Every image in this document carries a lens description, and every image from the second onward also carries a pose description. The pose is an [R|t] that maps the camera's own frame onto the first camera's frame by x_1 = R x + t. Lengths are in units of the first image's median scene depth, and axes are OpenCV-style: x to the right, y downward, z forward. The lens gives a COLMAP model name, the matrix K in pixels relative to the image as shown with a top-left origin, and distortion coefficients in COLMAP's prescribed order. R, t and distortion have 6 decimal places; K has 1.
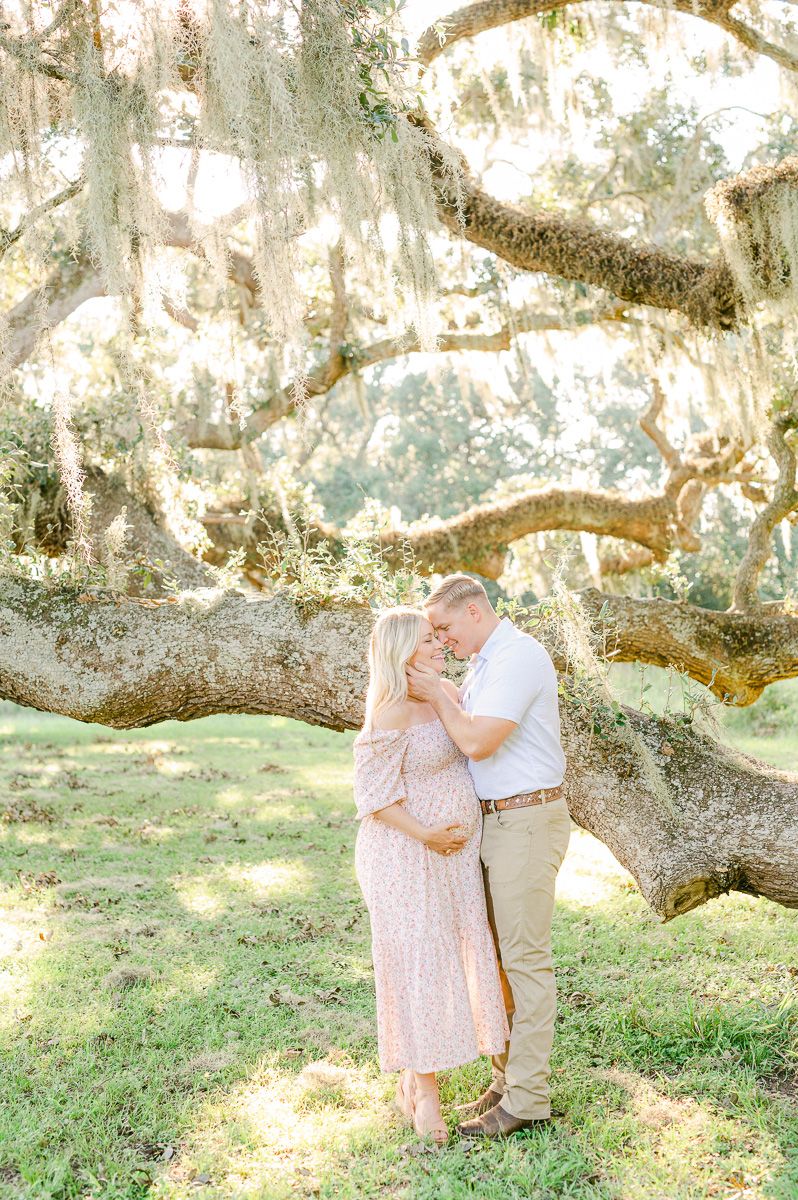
lens RADIAL K [[1767.3, 0, 398.7], [0, 1767.3, 584.7], [0, 0, 1]] dist [0.007701, -0.001487]
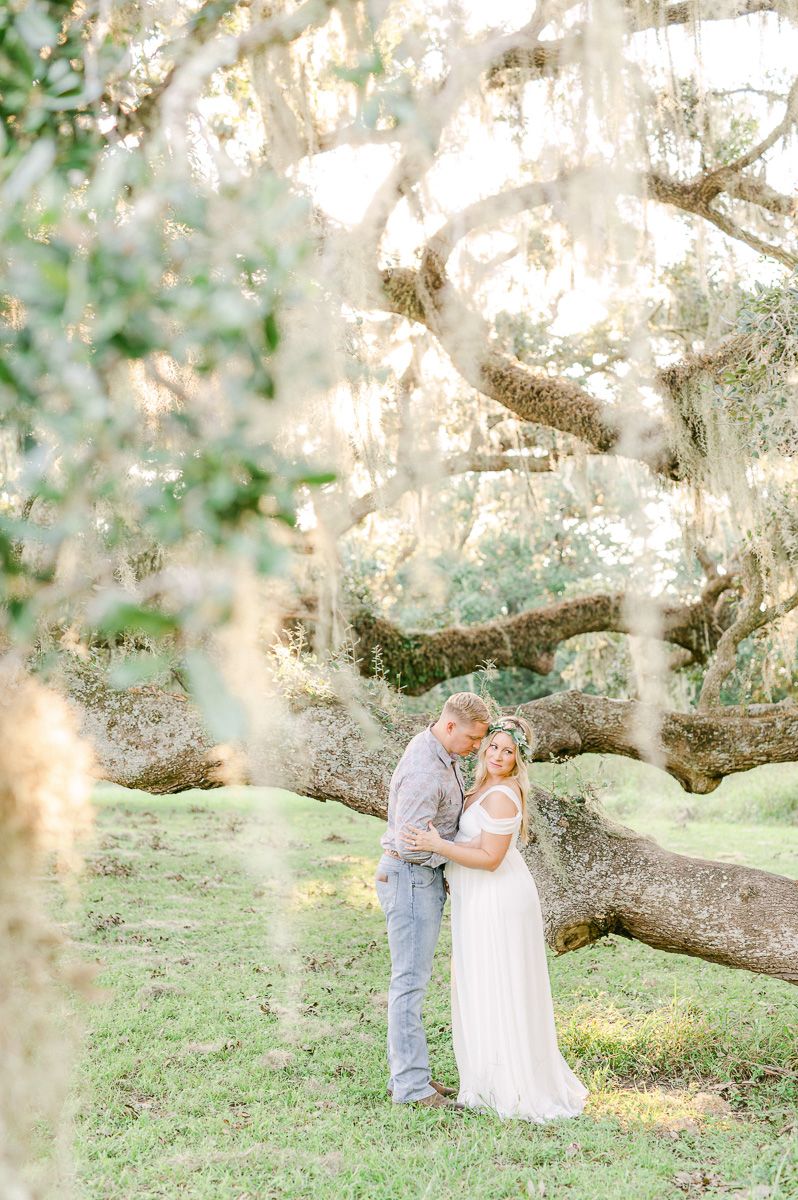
lens RADIAL K [[1729.3, 0, 411.9], [0, 1729.3, 624.3], [0, 0, 1]] dist [0.003262, 0.182009]
pose [[0.997860, 0.025326, -0.060276, 0.071978], [-0.026859, 0.999333, -0.024751, -0.011014], [0.059609, 0.026317, 0.997875, -0.173083]]
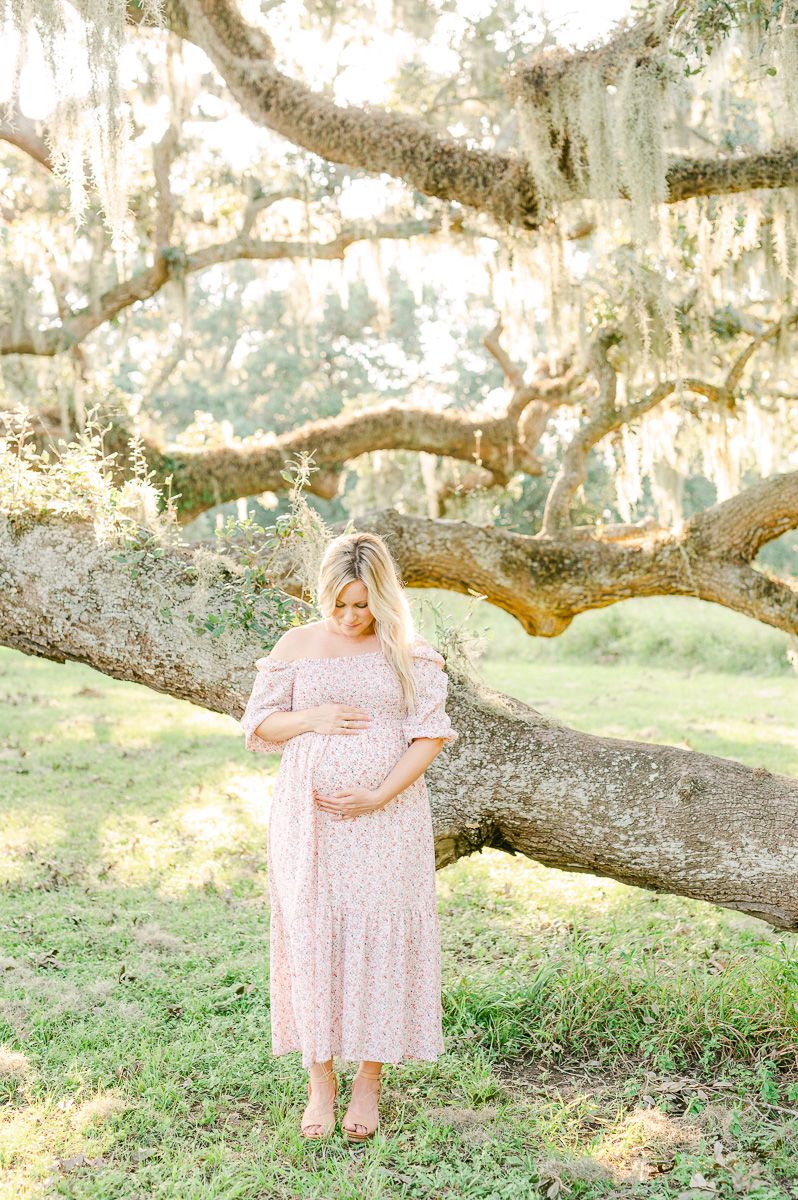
lens RADIAL K [[1752.2, 0, 408.8], [0, 1752.2, 589.4], [0, 0, 1]] dist [0.003629, -0.002325]
pose [[0.996912, 0.016777, 0.076713, 0.050468], [-0.020369, 0.998721, 0.046286, 0.001600], [-0.075838, -0.047705, 0.995978, 0.081427]]
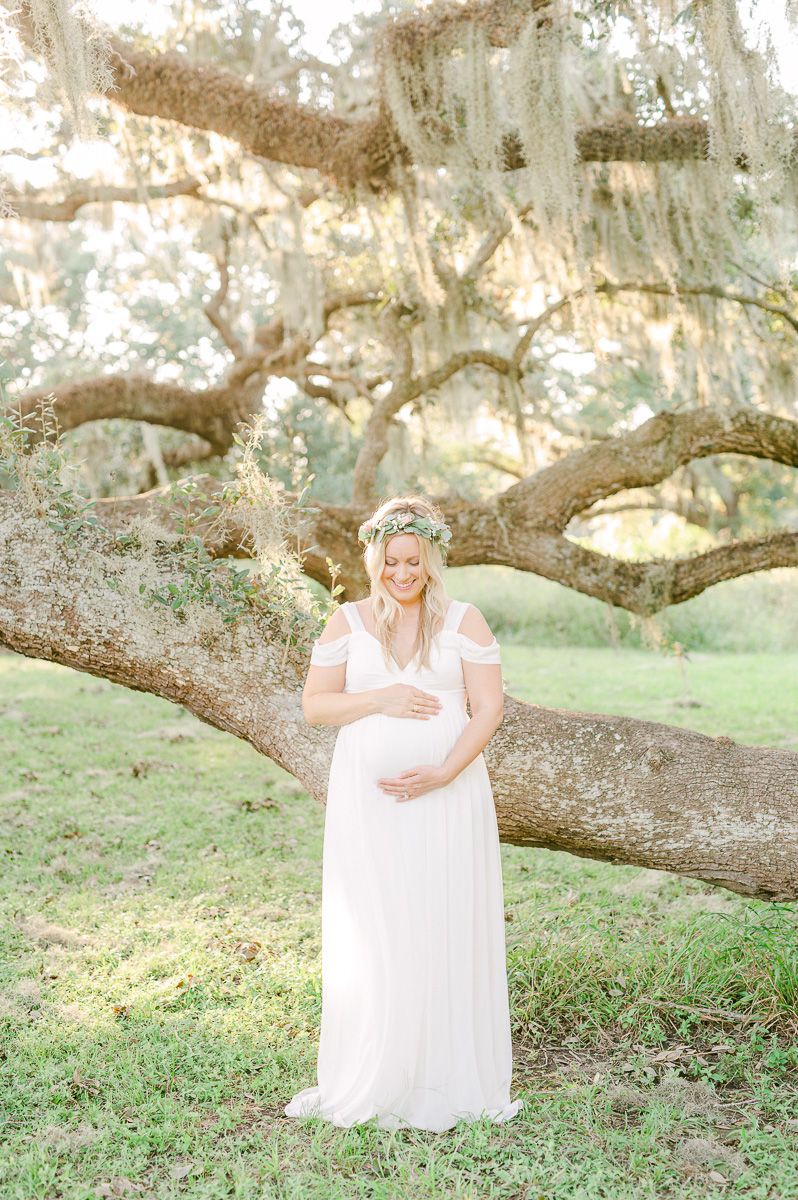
lens RADIAL K [[1716.5, 0, 400.4], [0, 1716.5, 605.5], [0, 0, 1]] dist [0.004265, 0.007217]
pose [[0.960433, 0.006250, 0.278440, -0.041251], [-0.026048, 0.997382, 0.067460, 0.005858], [-0.277289, -0.072044, 0.958082, 0.130651]]
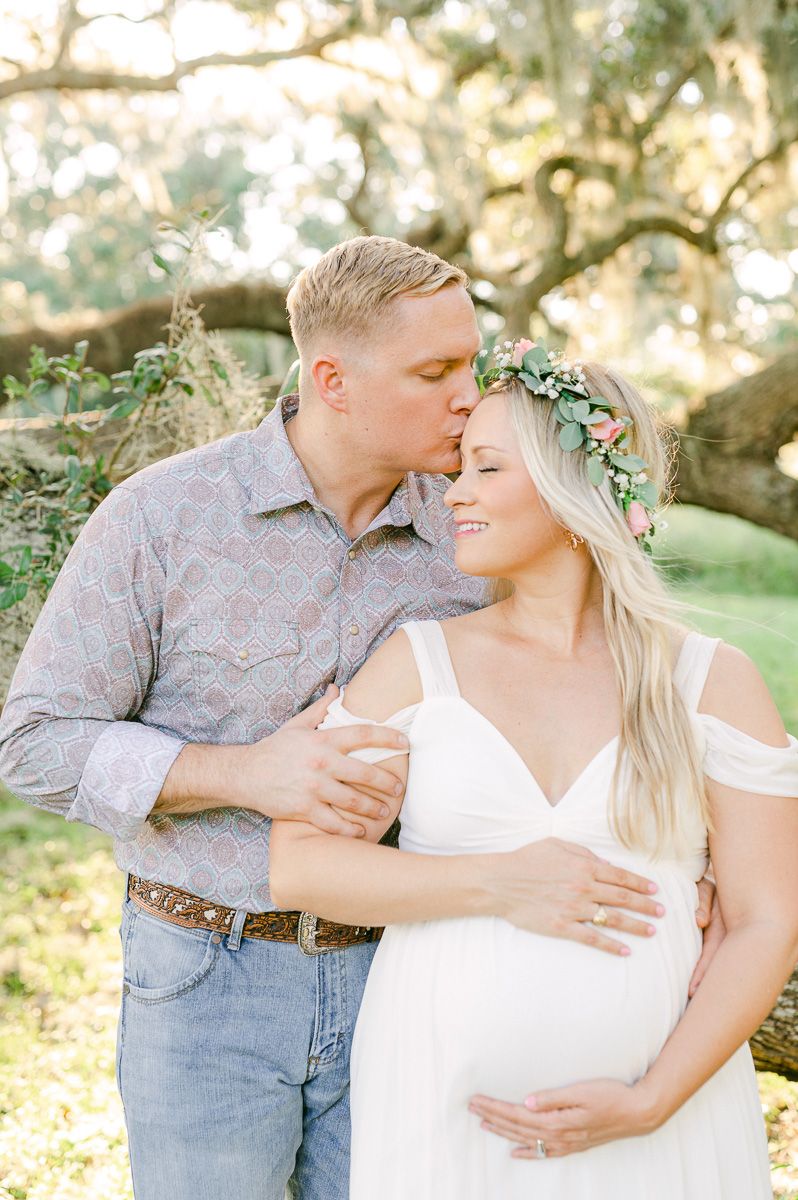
lens RADIAL K [[1718.9, 0, 403.3], [0, 1718.9, 580.4], [0, 0, 1]] dist [0.004110, 0.000806]
pose [[0.983882, 0.007466, 0.178661, 0.044676], [-0.024731, 0.995208, 0.094604, 0.013917], [-0.177098, -0.097498, 0.979352, 0.378891]]
